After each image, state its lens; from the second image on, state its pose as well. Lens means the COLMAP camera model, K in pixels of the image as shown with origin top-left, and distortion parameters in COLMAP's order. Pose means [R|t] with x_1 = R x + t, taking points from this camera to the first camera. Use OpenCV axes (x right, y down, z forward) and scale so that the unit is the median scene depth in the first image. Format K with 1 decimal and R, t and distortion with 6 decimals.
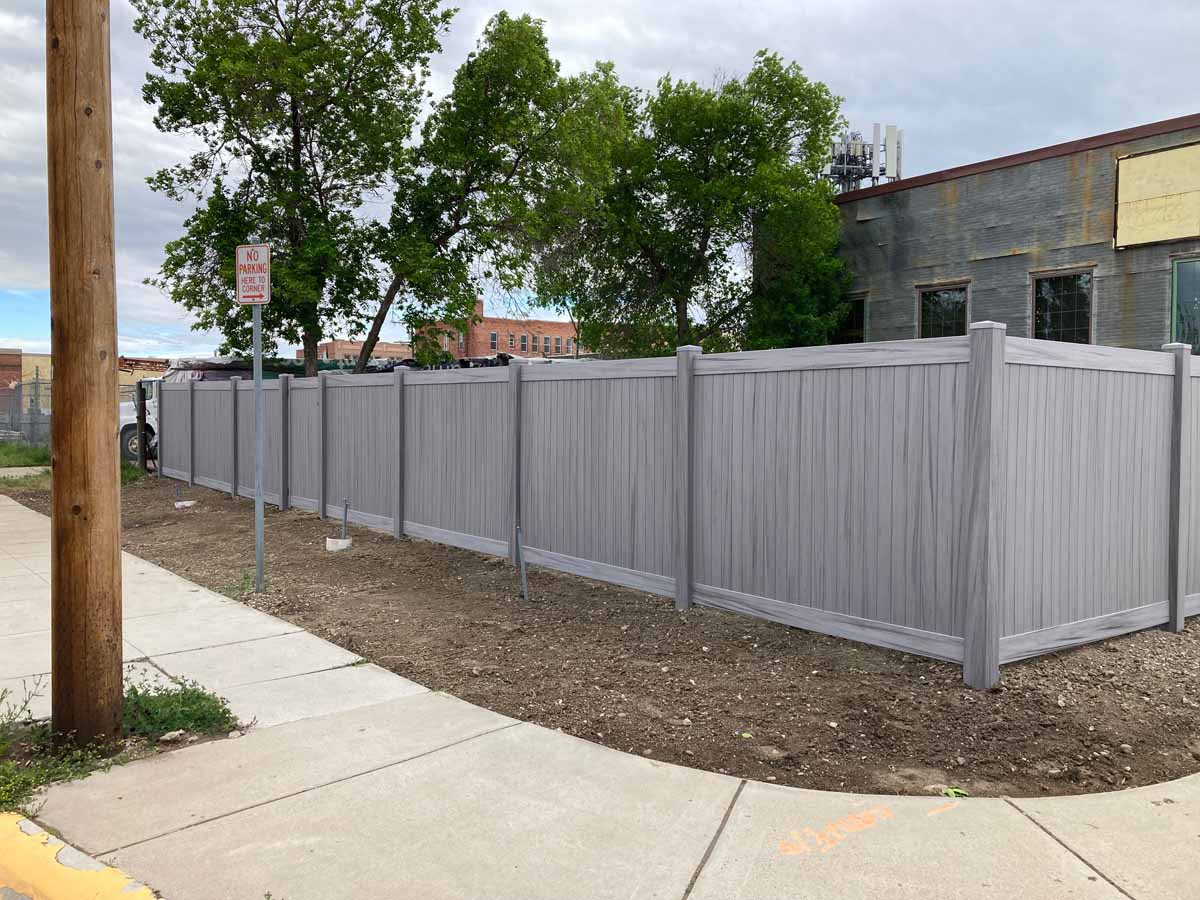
lens RADIAL K [[990.5, 0, 600.4], [0, 990.5, 425.9], [0, 0, 1]] dist [0.064665, 0.000822]
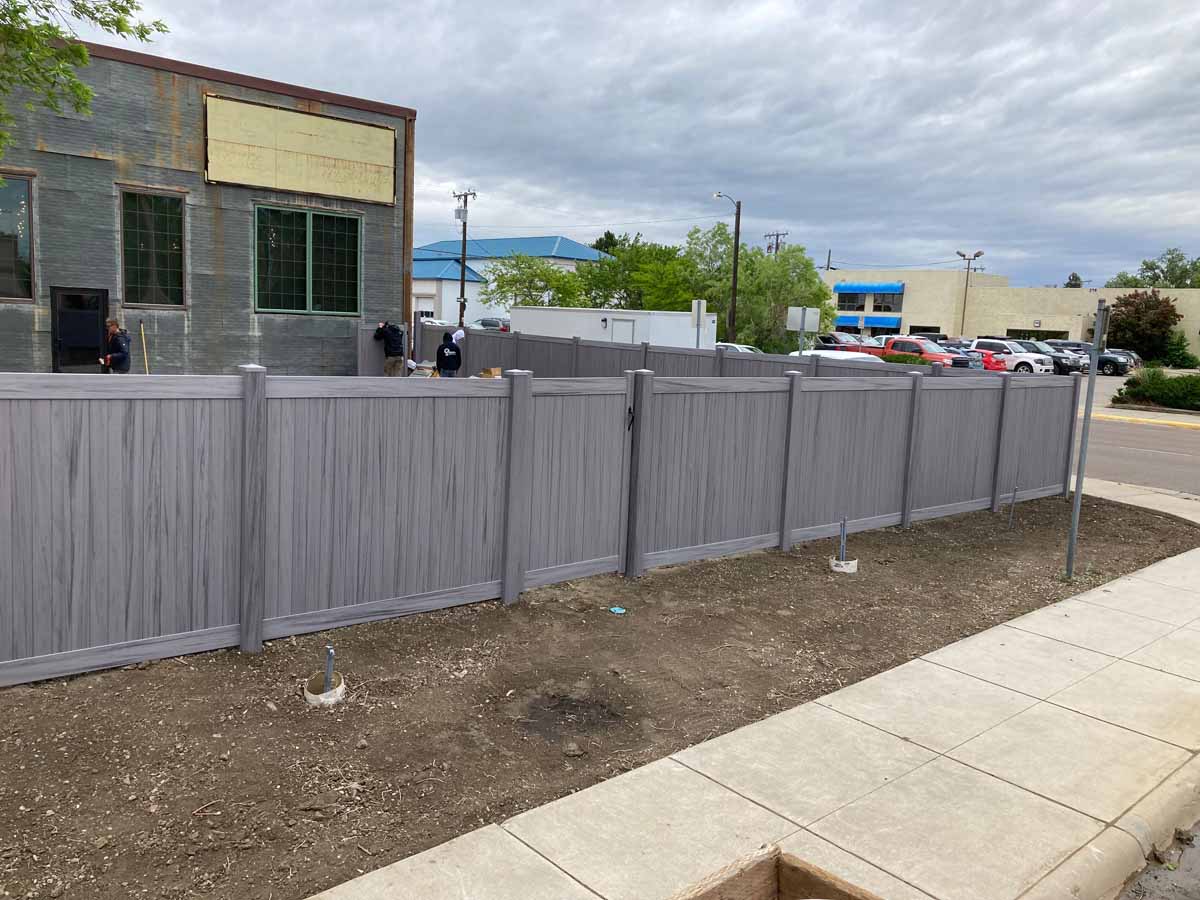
lens RADIAL K [[964.4, 0, 596.7], [0, 964.4, 457.8], [0, 0, 1]] dist [0.006554, -0.001600]
pose [[-0.071149, -0.155421, 0.985283, -0.566391], [-0.037527, 0.987504, 0.153061, -0.057807], [-0.996760, -0.026085, -0.076092, 0.651627]]
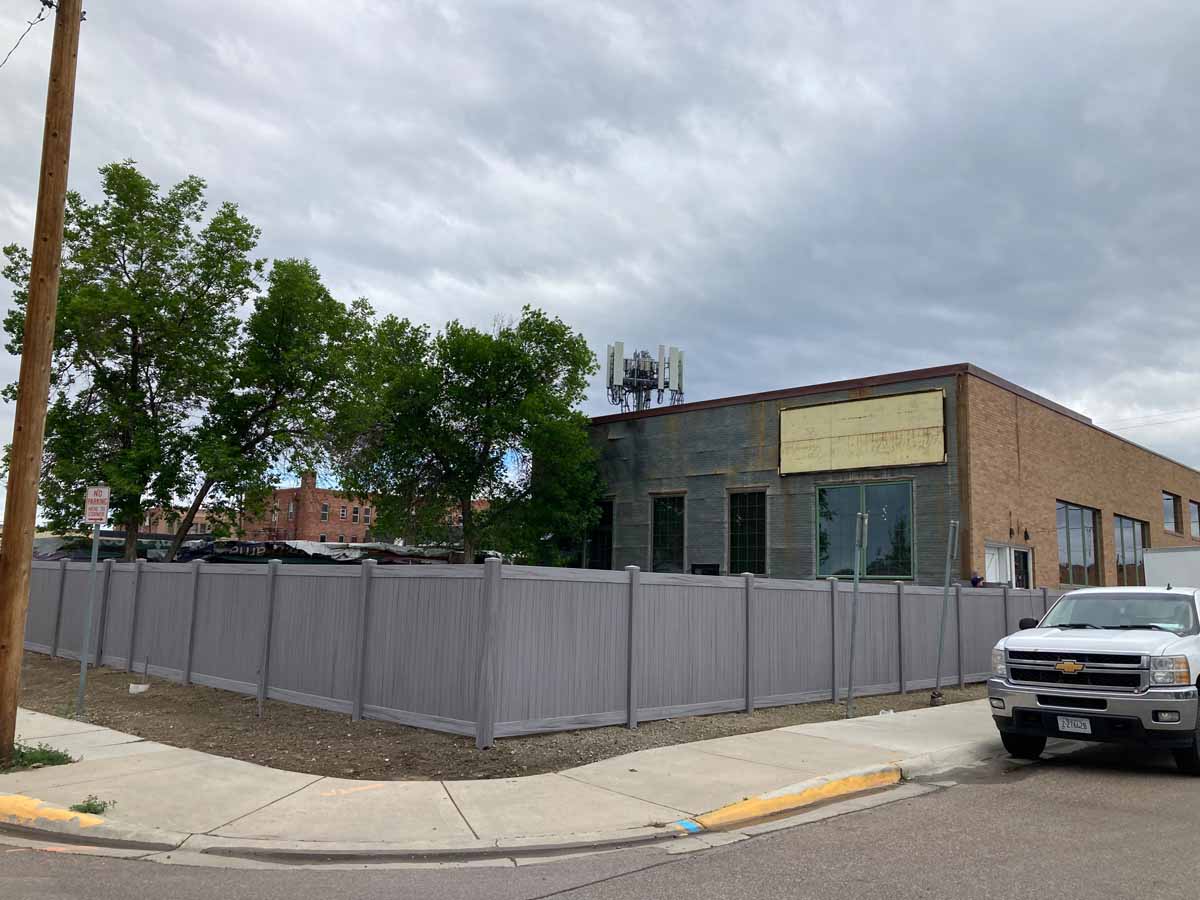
lens RADIAL K [[964.4, 0, 596.7], [0, 964.4, 457.8], [0, 0, 1]] dist [0.006554, -0.001600]
pose [[0.985905, 0.041690, 0.162030, 0.060813], [-0.017636, 0.988958, -0.147143, -0.005392], [-0.166375, 0.142212, 0.975754, -0.210609]]
